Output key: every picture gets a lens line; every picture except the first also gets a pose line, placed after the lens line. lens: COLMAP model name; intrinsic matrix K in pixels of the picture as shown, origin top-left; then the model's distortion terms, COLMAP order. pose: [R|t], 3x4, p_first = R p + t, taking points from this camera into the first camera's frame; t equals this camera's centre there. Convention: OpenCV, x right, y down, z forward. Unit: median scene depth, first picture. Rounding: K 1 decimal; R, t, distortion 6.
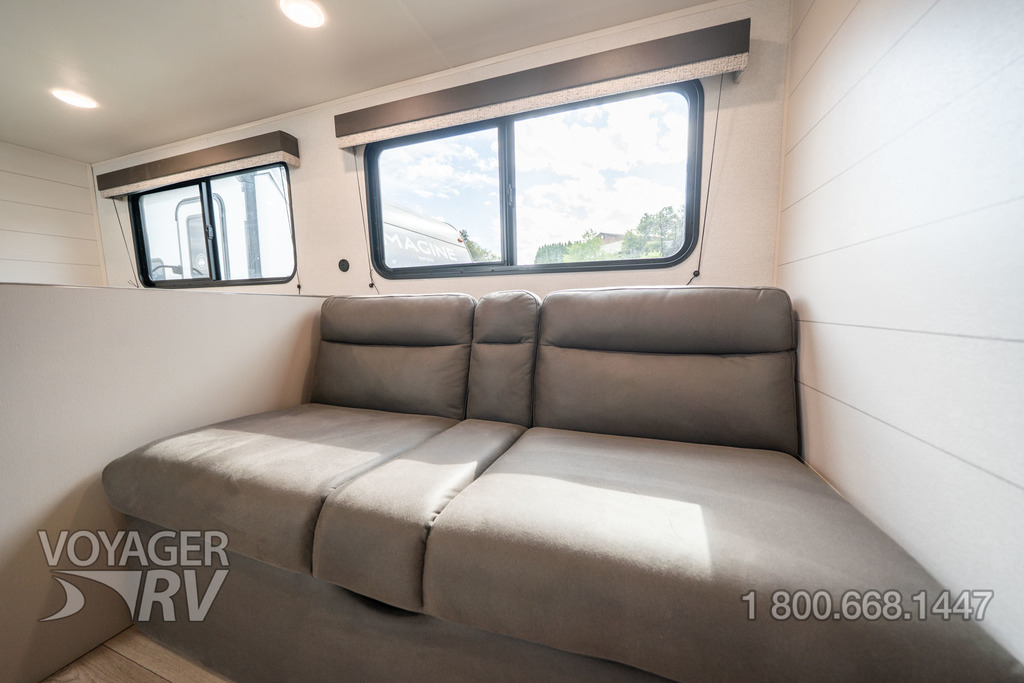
lens RADIAL K [[356.0, 0, 512.4], [0, 356.0, 341.7], [0, 0, 1]] dist [-0.003371, -0.000169]
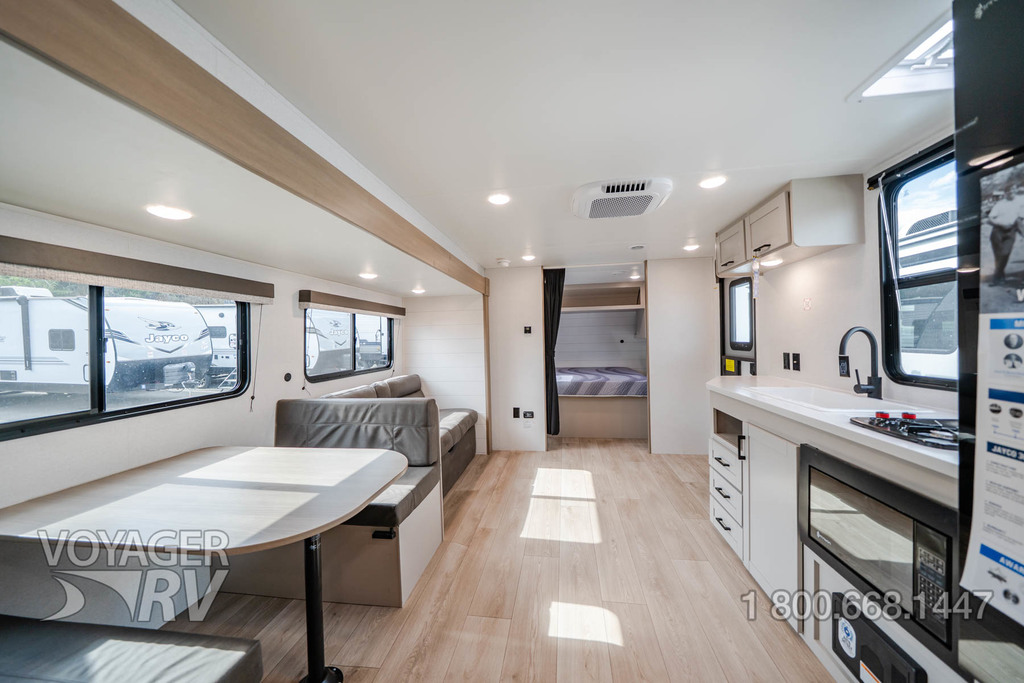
lens RADIAL K [[354.6, 0, 511.0], [0, 354.6, 340.9], [0, 0, 1]] dist [-0.004594, -0.000061]
pose [[-0.187714, 0.006840, 0.982200, -2.806739], [0.122310, 0.992355, 0.016465, -0.373472], [-0.974579, 0.123224, -0.187115, 0.501251]]
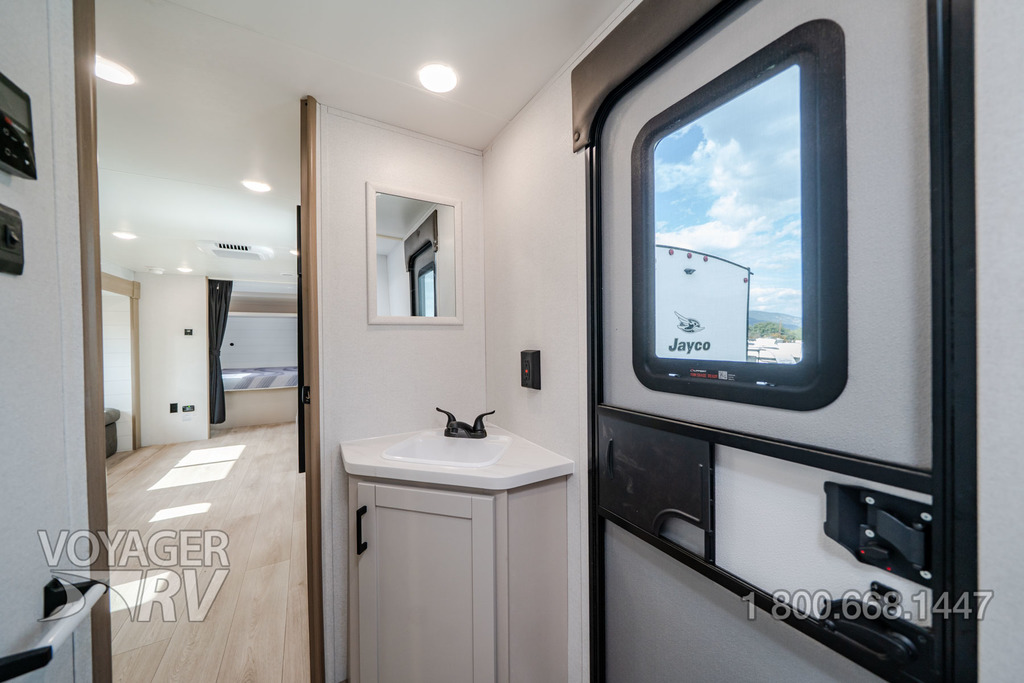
lens RADIAL K [[354.6, 0, 511.0], [0, 354.6, 340.9], [0, 0, 1]] dist [-0.004594, -0.000061]
pose [[-0.760527, 0.012069, 0.649195, -4.511876], [0.079698, 0.994002, 0.074888, -0.318558], [-0.644397, 0.108694, -0.756927, 0.345586]]
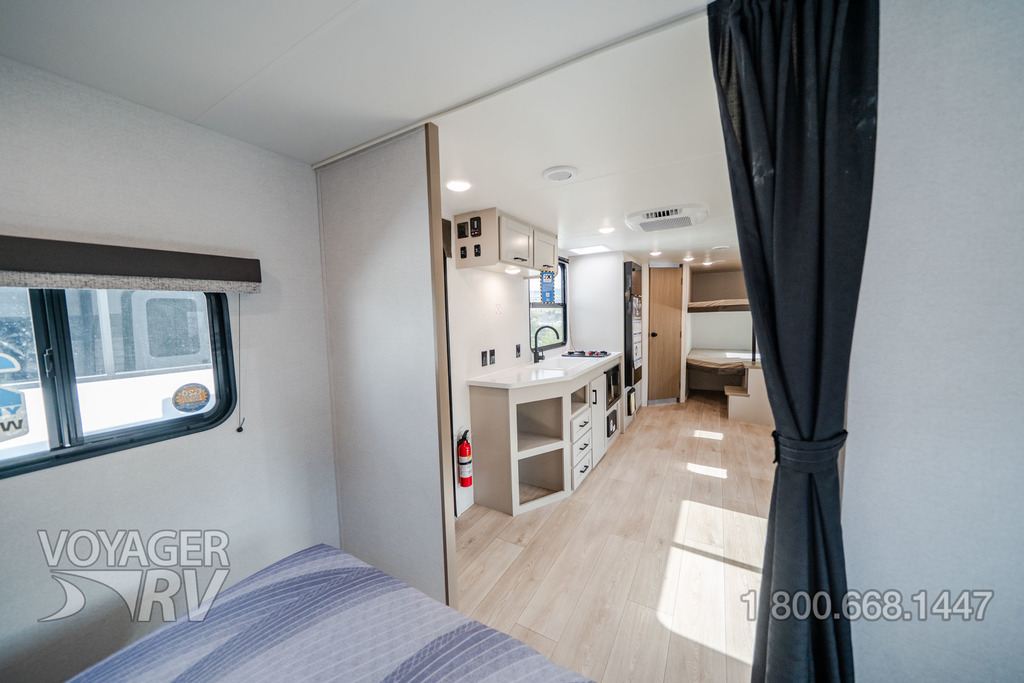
lens RADIAL K [[349.8, 0, 510.9], [0, 349.8, 341.1], [0, 0, 1]] dist [-0.010511, -0.000096]
pose [[-0.189434, 0.085564, -0.978158, 1.111362], [-0.071698, 0.992331, 0.100689, -0.372467], [0.979272, 0.089206, -0.181847, -0.896900]]
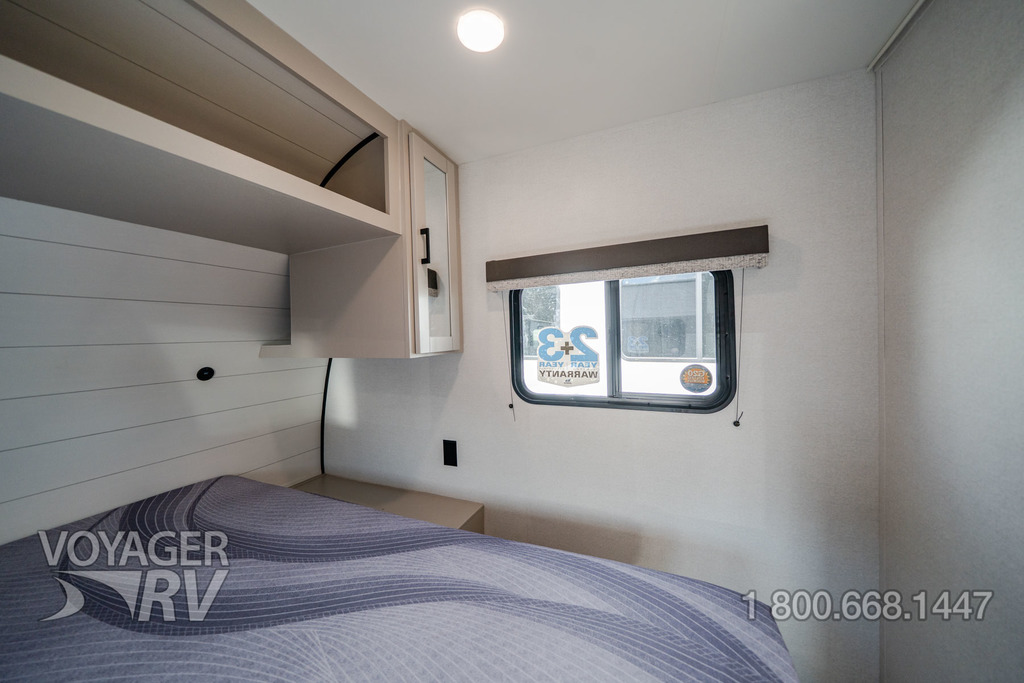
lens RADIAL K [[347.4, 0, 480.6], [0, 347.4, 336.7], [0, 0, 1]] dist [-0.000132, -0.000100]
pose [[-0.997034, 0.029615, 0.071039, 0.895464], [0.037304, 0.993288, 0.109487, -0.306676], [-0.067320, 0.111812, -0.991446, -0.904890]]
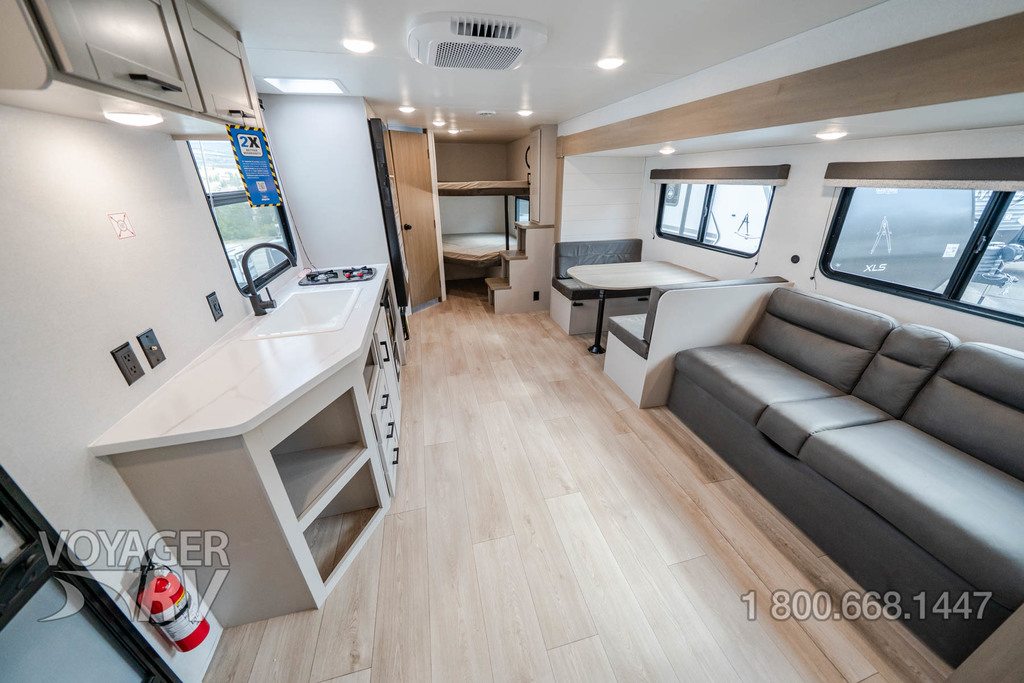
lens RADIAL K [[352.6, 0, 512.5], [0, 352.6, 341.5], [0, 0, 1]] dist [-0.006546, 0.000251]
pose [[0.550267, 0.354861, -0.755831, 0.145983], [-0.077489, 0.922995, 0.376930, -0.489214], [0.831386, -0.148843, 0.535391, -1.117657]]
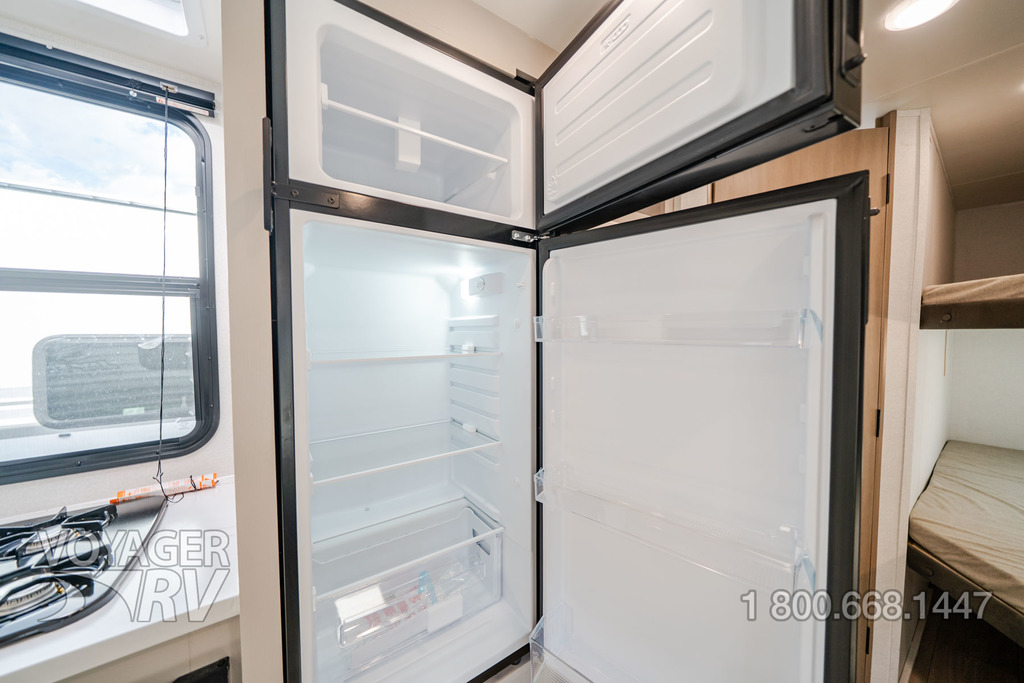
lens RADIAL K [[340.6, 0, 514.2], [0, 340.6, 343.9], [0, 0, 1]] dist [-0.002530, -0.000157]
pose [[-0.582135, 0.040011, -0.812107, -2.194974], [-0.070924, 0.992483, 0.099738, -0.415417], [0.809993, 0.115659, -0.574921, 0.076349]]
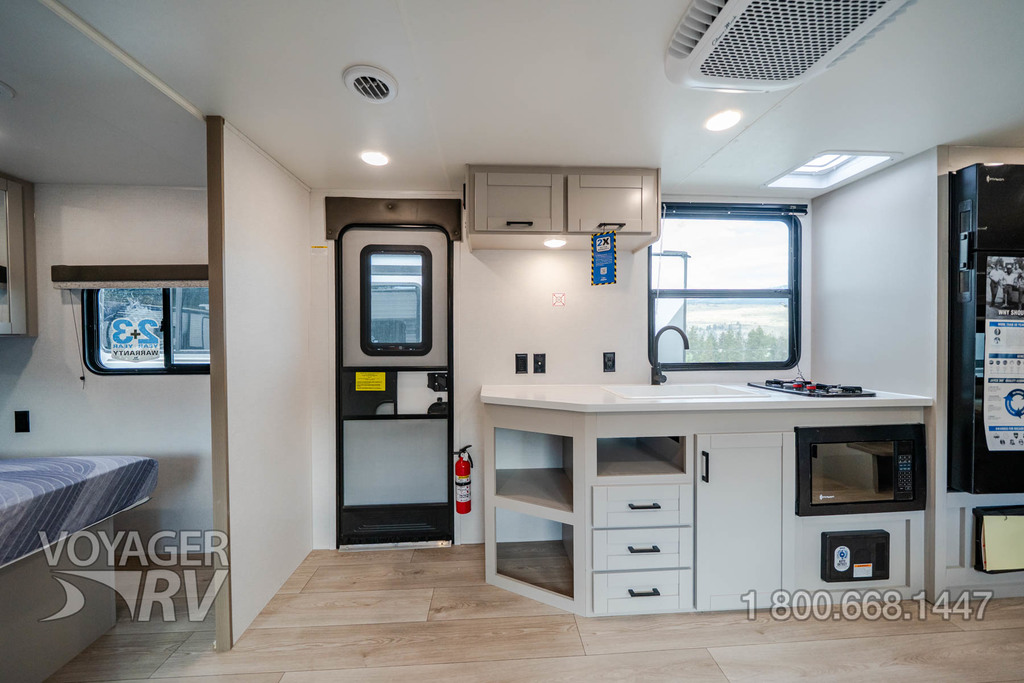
lens RADIAL K [[349.8, 0, 510.9], [0, 349.8, 341.1], [0, 0, 1]] dist [-0.010511, -0.000096]
pose [[-0.922355, 0.016995, -0.385969, -0.340131], [-0.027539, 0.993598, 0.109562, -0.321837], [0.385360, 0.111684, -0.915983, 0.098731]]
